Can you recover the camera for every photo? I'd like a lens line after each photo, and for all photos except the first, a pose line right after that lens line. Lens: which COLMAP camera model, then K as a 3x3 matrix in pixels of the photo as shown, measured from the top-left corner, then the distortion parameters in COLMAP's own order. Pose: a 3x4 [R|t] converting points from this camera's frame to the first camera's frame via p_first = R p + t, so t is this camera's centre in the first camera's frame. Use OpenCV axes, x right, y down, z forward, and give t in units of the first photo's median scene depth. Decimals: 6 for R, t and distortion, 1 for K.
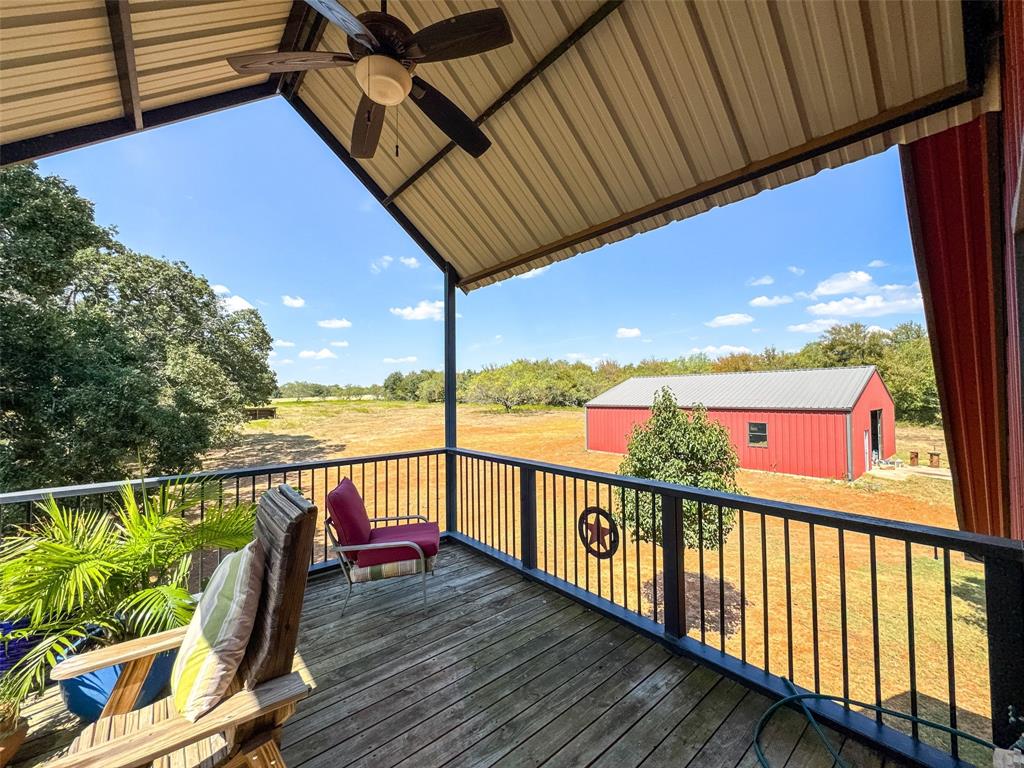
lens RADIAL K [[408.5, 0, 512.0], [0, 408.5, 383.1], [0, 0, 1]] dist [-0.000249, -0.000172]
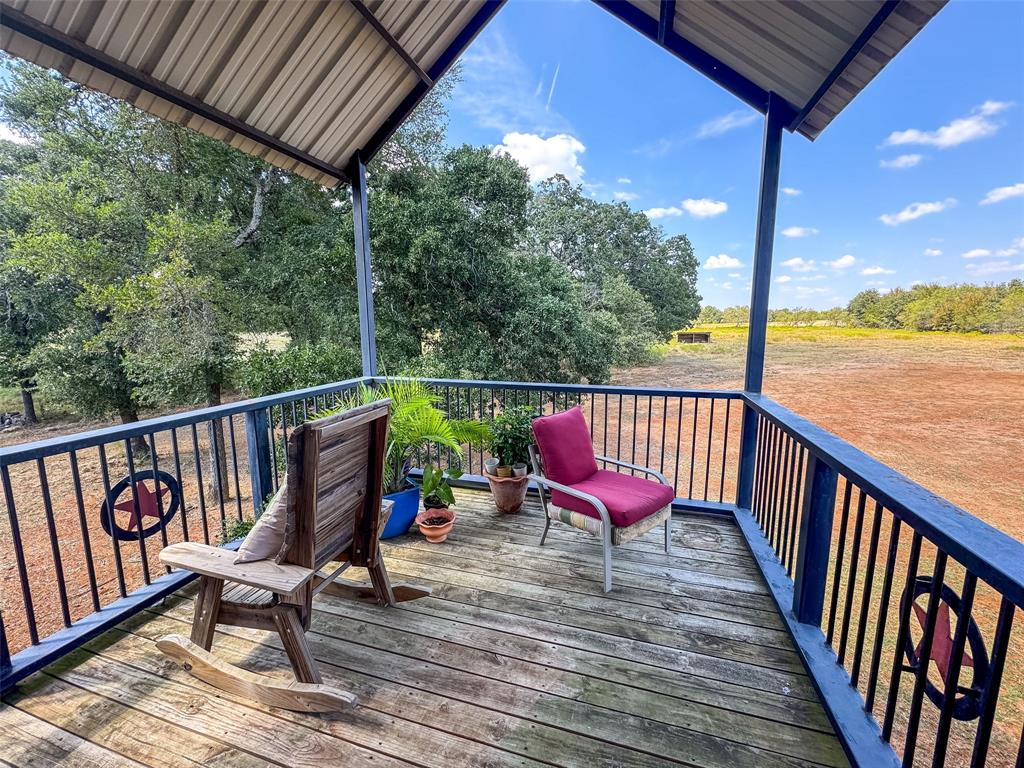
lens RADIAL K [[408.5, 0, 511.9], [0, 408.5, 383.2], [0, 0, 1]] dist [-0.000249, -0.000172]
pose [[0.548306, 0.131004, -0.825953, 0.190211], [0.020796, 0.985213, 0.170069, 0.018494], [0.836019, -0.110426, 0.537474, 0.303716]]
